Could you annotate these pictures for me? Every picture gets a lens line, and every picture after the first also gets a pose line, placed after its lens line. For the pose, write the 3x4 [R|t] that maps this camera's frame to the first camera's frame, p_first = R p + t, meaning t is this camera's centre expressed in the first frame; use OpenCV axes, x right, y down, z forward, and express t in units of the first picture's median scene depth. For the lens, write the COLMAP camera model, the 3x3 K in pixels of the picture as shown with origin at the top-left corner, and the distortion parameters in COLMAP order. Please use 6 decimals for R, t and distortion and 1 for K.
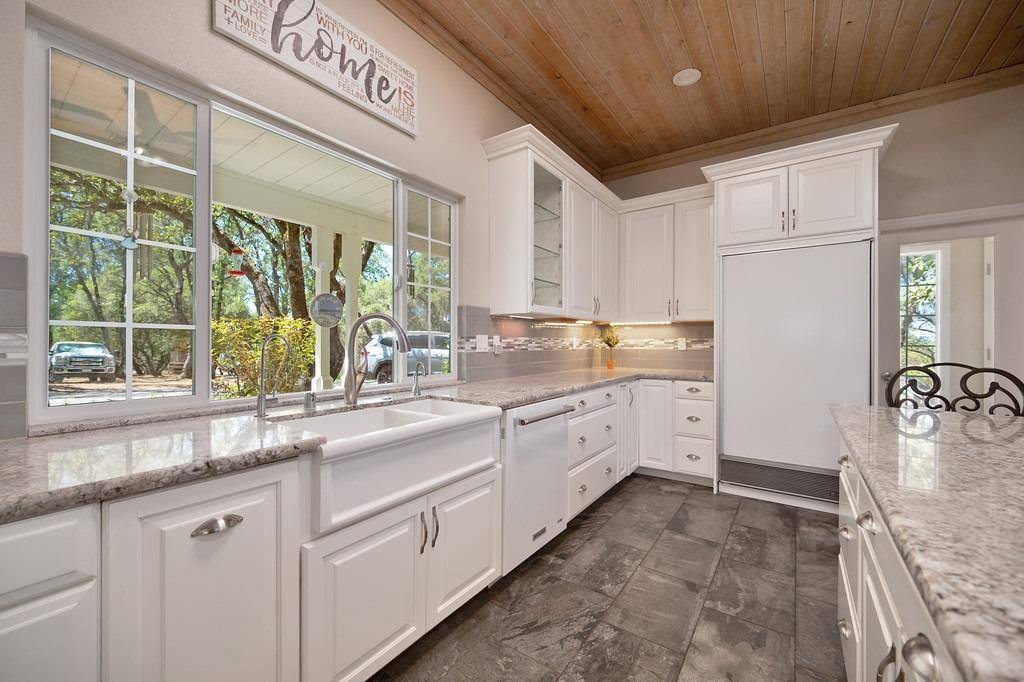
lens RADIAL K [[403.4, 0, 512.7], [0, 403.4, 342.1], [0, 0, 1]] dist [-0.002636, -0.000270]
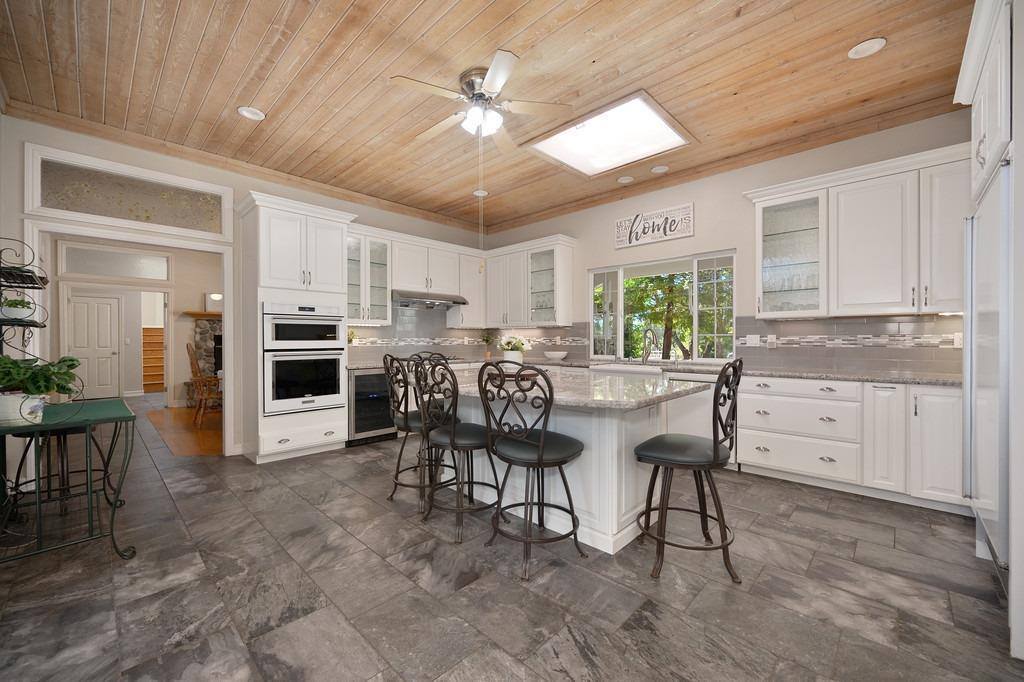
lens RADIAL K [[403.4, 0, 512.2], [0, 403.4, 339.4], [0, 0, 1]] dist [-0.002636, -0.000270]
pose [[-0.162016, -0.001401, -0.986787, 1.671743], [0.004442, 0.999988, -0.002149, -0.002548], [0.986778, -0.004731, -0.162008, 0.405975]]
